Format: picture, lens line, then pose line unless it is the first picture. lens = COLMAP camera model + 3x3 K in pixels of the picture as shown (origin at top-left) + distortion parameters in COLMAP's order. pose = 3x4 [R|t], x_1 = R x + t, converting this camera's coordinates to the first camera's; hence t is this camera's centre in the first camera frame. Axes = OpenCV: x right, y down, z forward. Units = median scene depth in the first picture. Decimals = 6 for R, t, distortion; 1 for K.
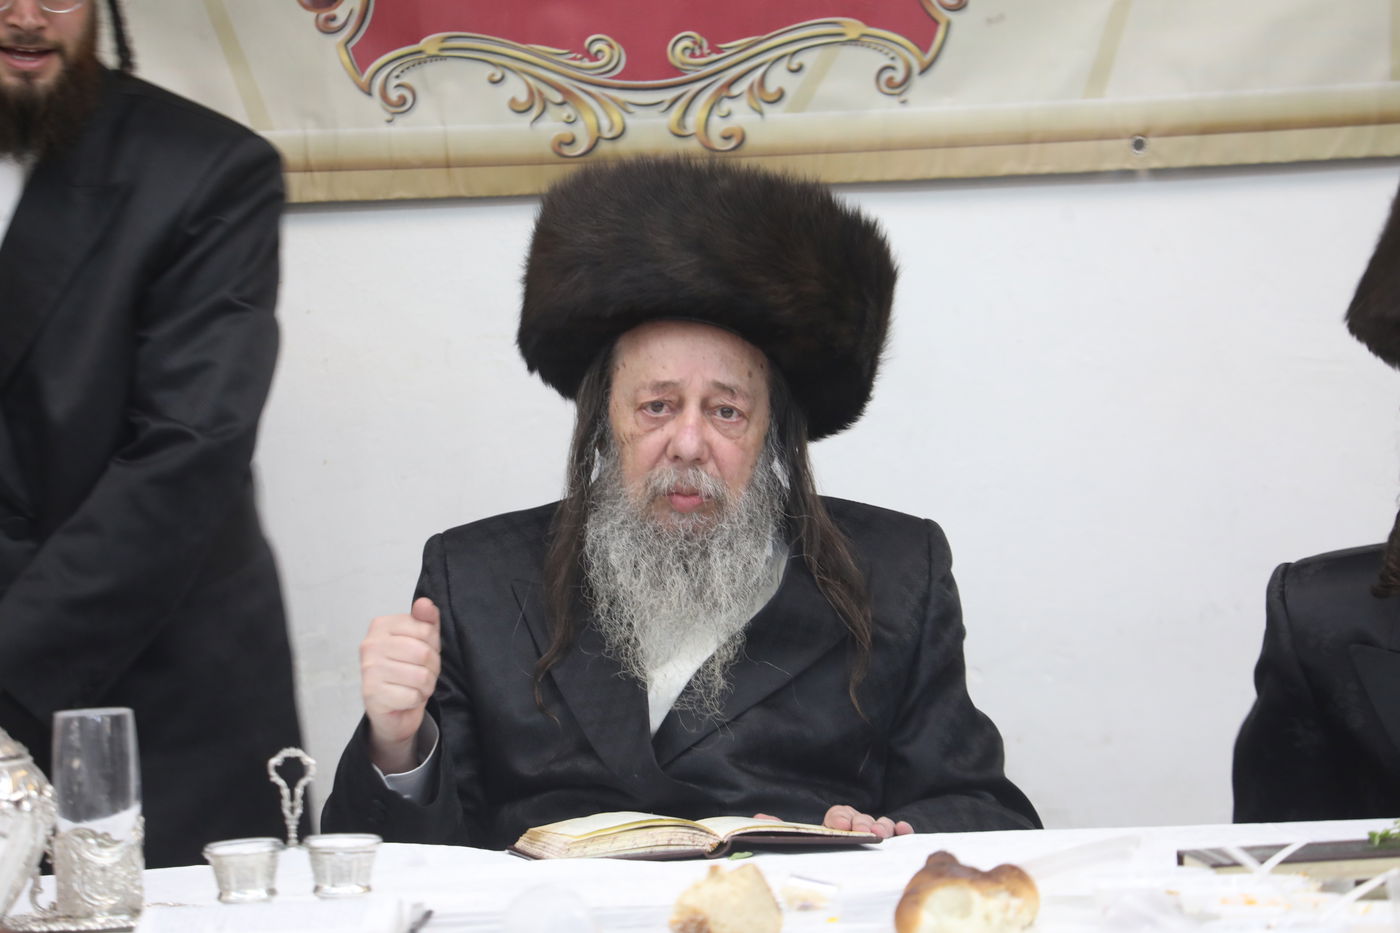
lens RADIAL K [[9956.5, 0, 700.0], [0, 9956.5, 466.5], [0, 0, 1]] dist [3.714025, 8.080061]
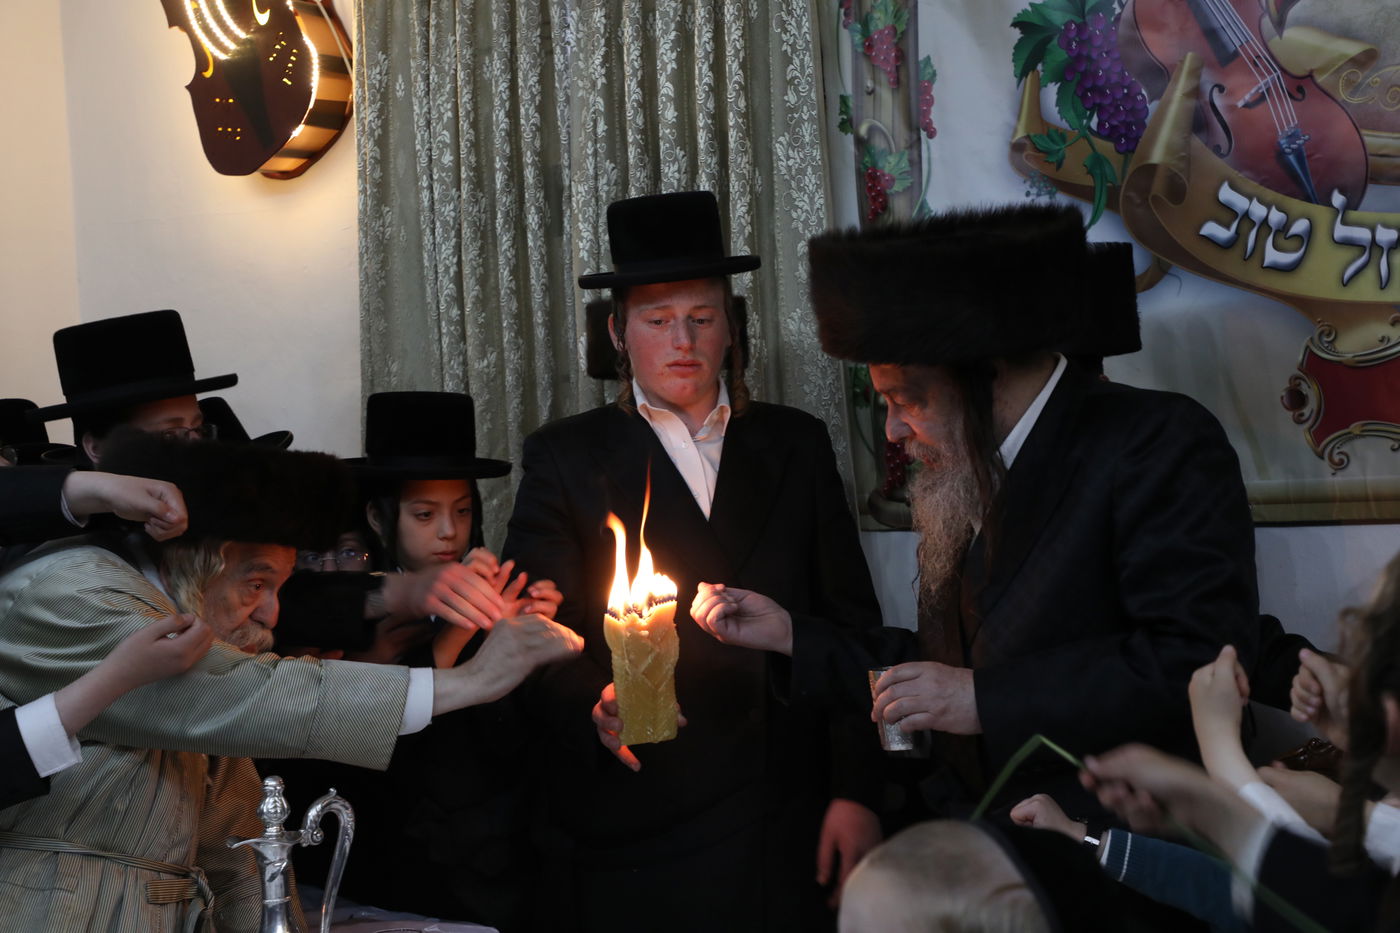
lens RADIAL K [[2315.7, 0, 700.0], [0, 2315.7, 466.5], [0, 0, 1]] dist [0.309242, 0.092019]
pose [[0.715882, -0.004350, -0.698208, 0.170018], [-0.002940, 0.999953, -0.009245, -0.031678], [0.698215, 0.008671, 0.715836, 0.641988]]
